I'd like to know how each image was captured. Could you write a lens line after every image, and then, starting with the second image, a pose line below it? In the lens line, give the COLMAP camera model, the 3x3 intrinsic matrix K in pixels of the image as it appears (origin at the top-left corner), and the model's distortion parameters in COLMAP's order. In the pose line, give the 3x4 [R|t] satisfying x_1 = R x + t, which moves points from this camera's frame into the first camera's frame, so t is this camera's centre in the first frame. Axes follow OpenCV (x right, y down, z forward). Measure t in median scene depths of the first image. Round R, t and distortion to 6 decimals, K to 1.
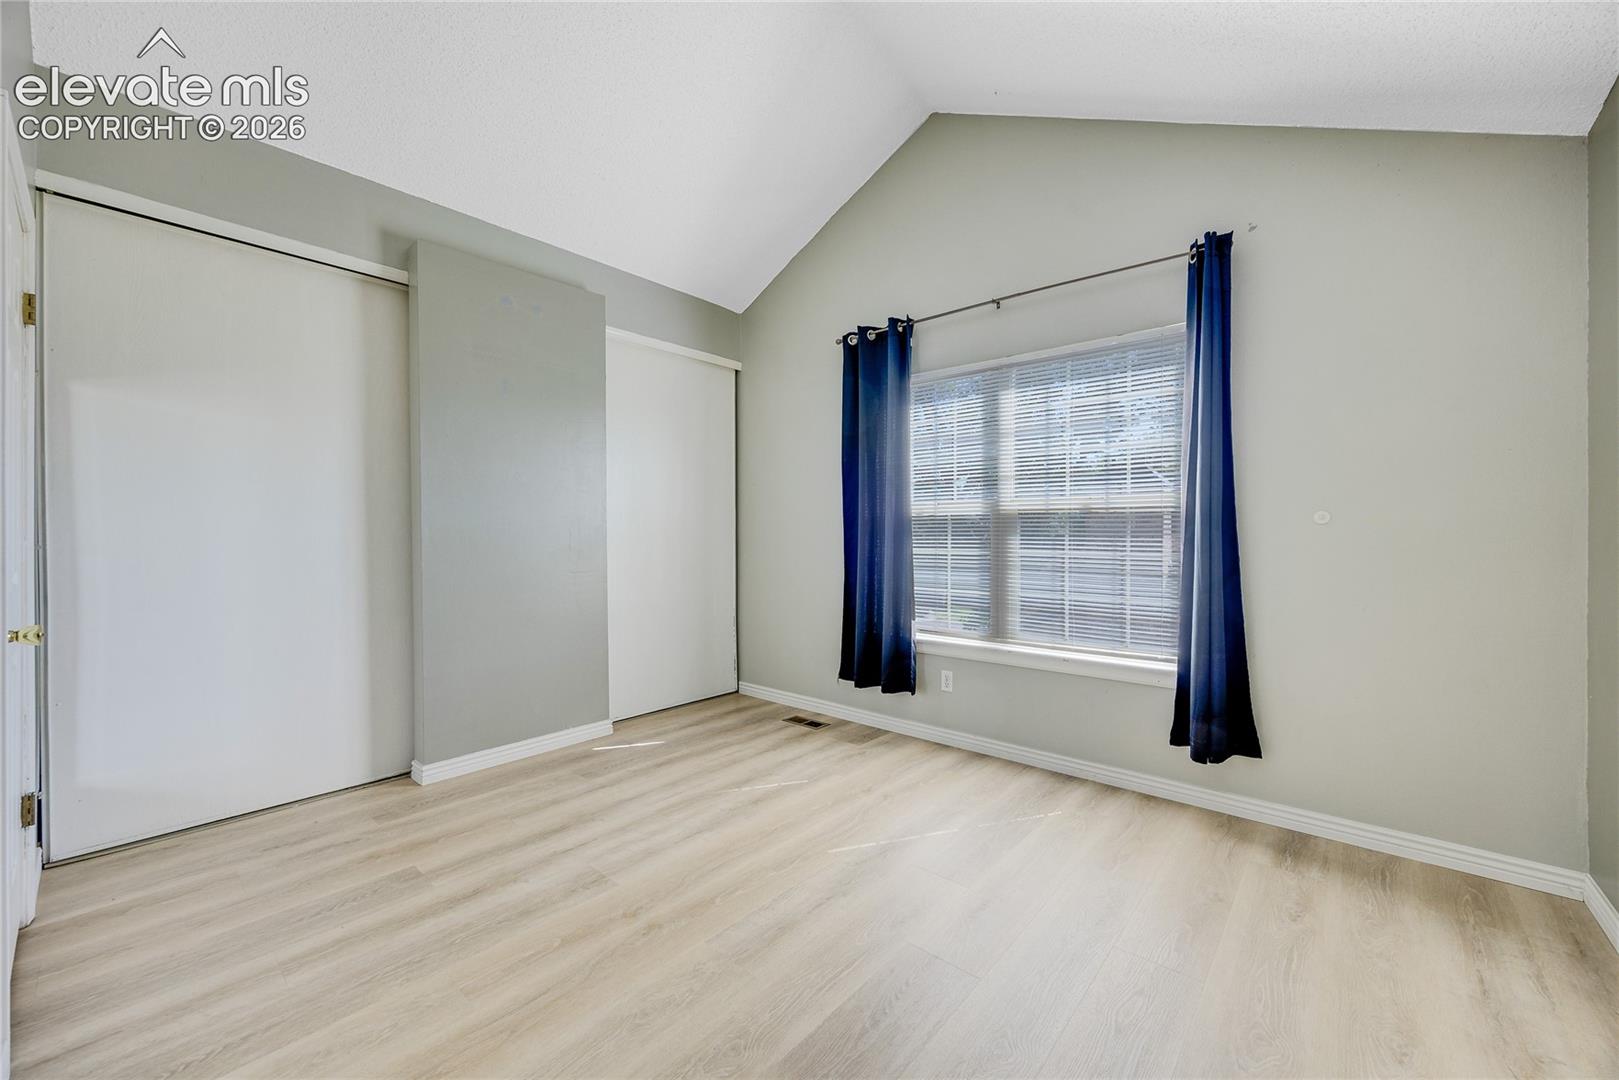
lens RADIAL K [[621.2, 0, 812.2], [0, 621.2, 537.5], [0, 0, 1]] dist [-0.005007, 0.000211]
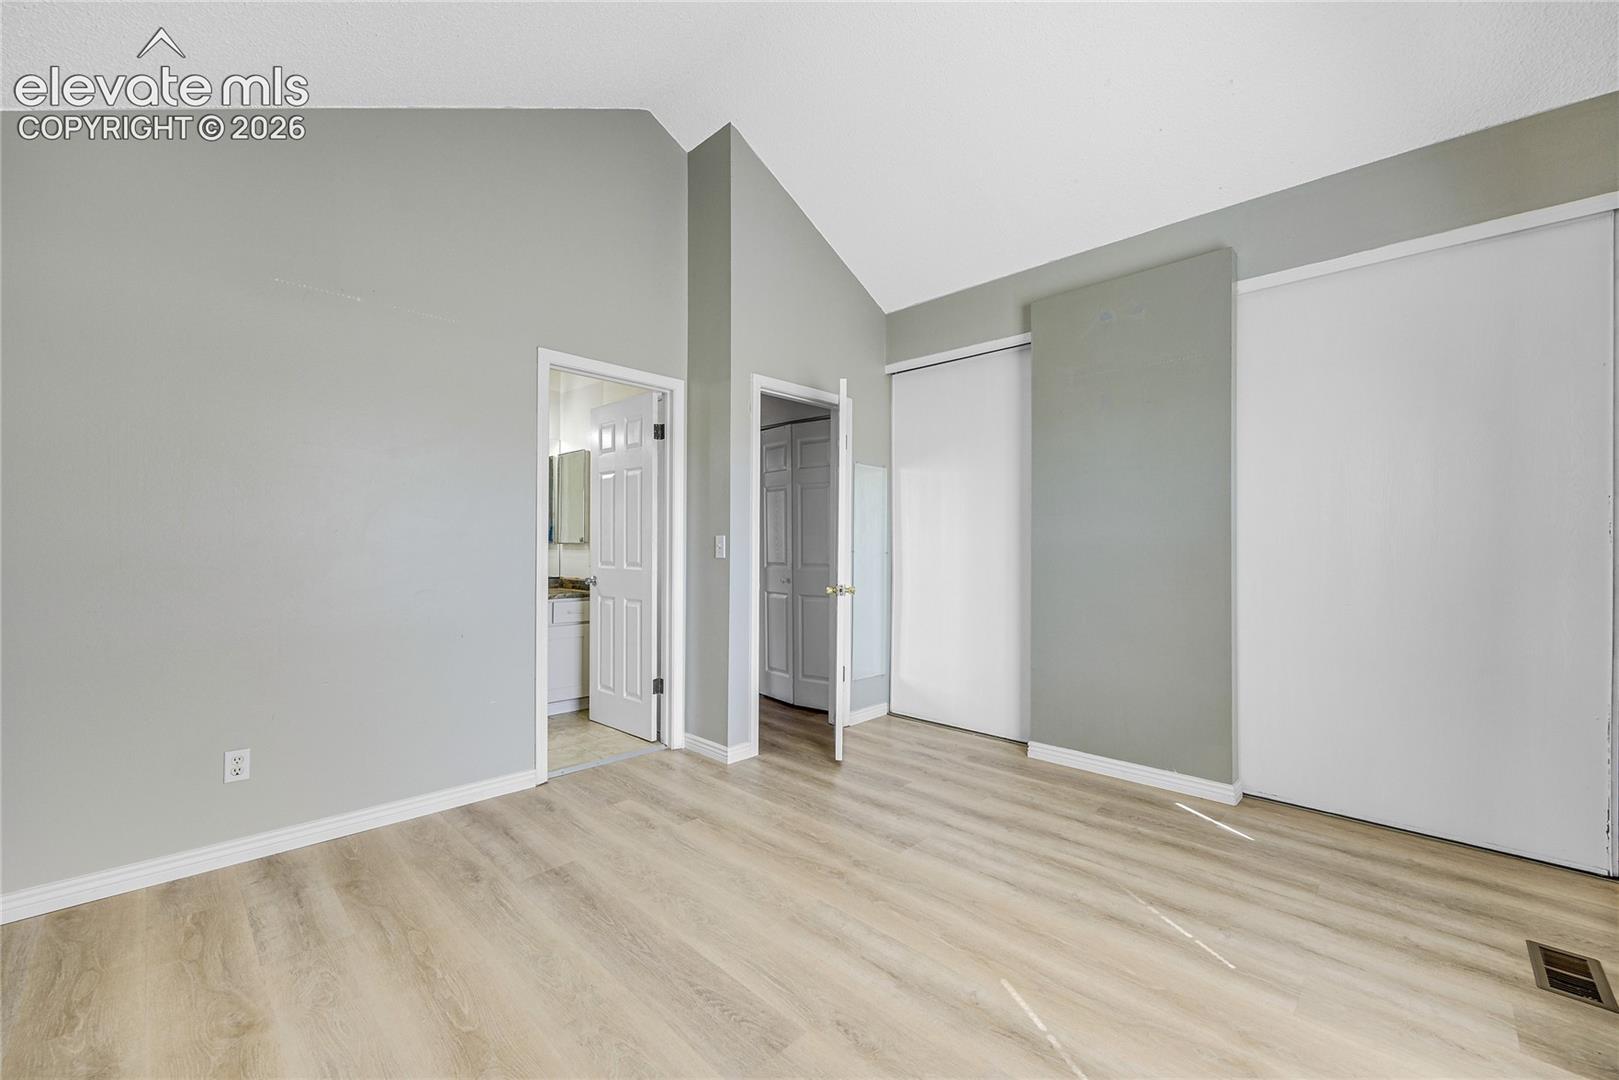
lens RADIAL K [[655.1, 0, 824.9], [0, 655.1, 544.6], [0, 0, 1]] dist [-0.002097, -0.000116]
pose [[-0.042078, 0.001249, -0.999114, 0.599475], [-0.009843, 0.999950, 0.001664, -0.007046], [0.999066, 0.009904, -0.042063, 0.604236]]
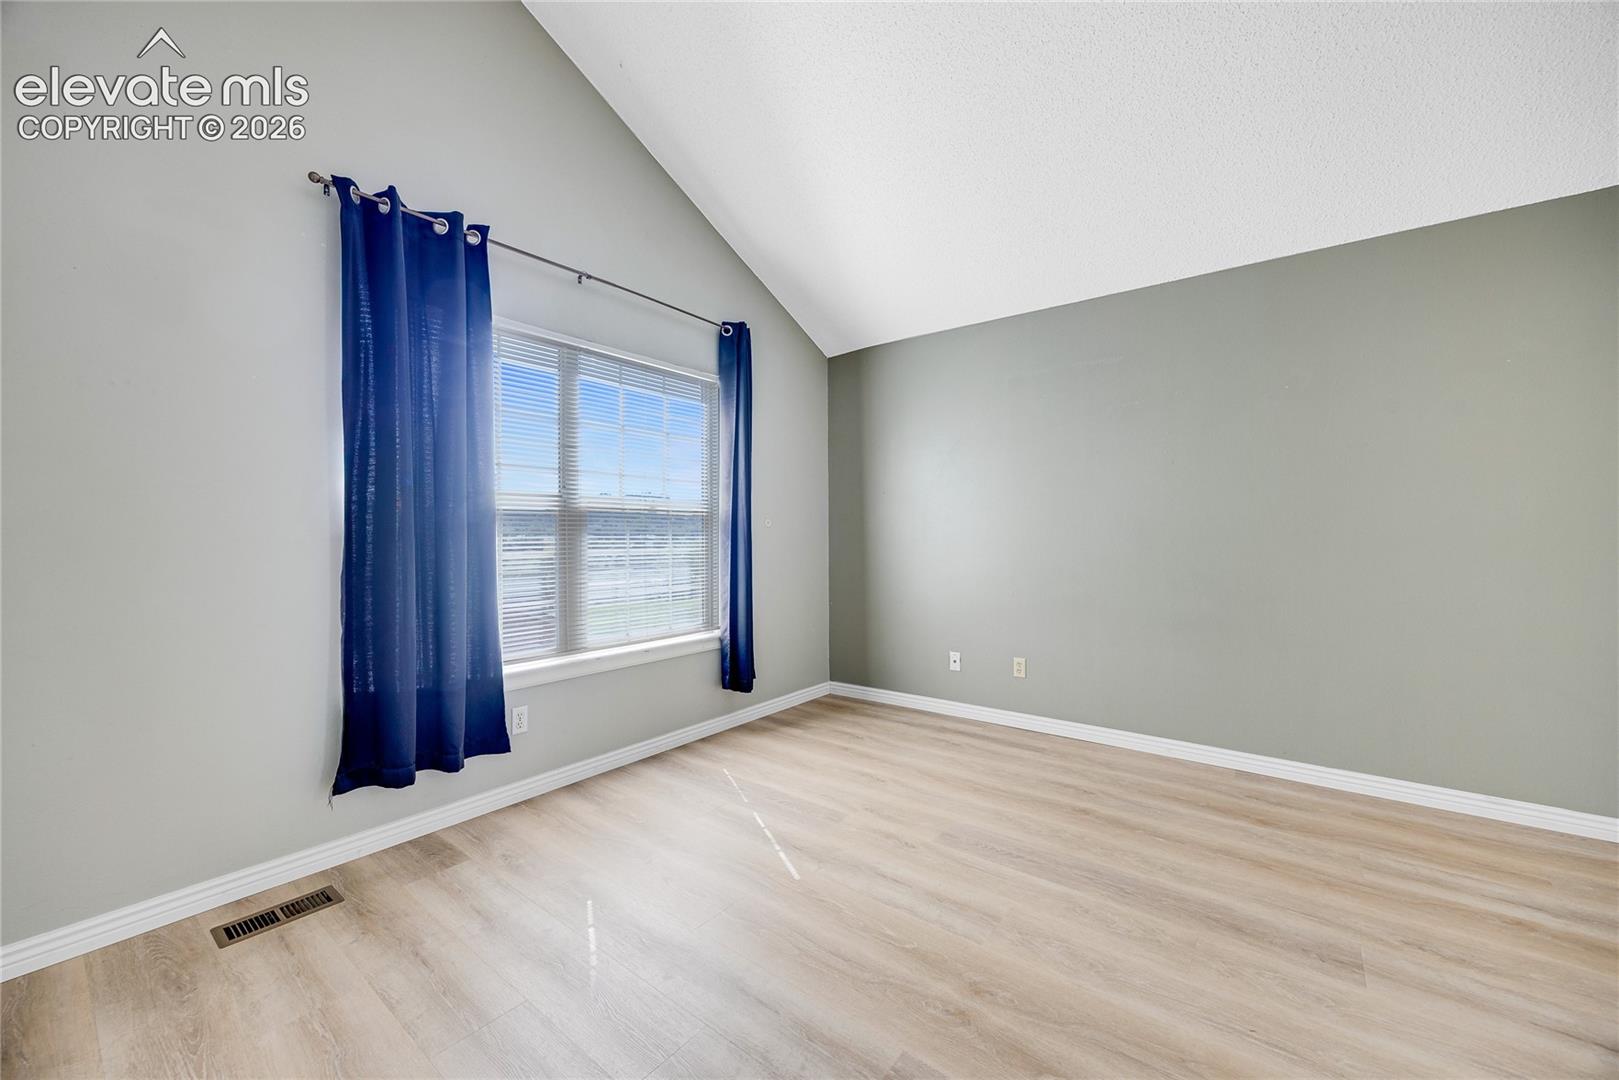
lens RADIAL K [[612.0, 0, 816.5], [0, 612.0, 533.9], [0, 0, 1]] dist [-0.008171, 0.000137]
pose [[-0.053485, -0.001295, 0.998568, -0.641940], [0.009963, 0.999949, 0.001830, -0.001726], [-0.998519, 0.010047, -0.053469, 0.747792]]
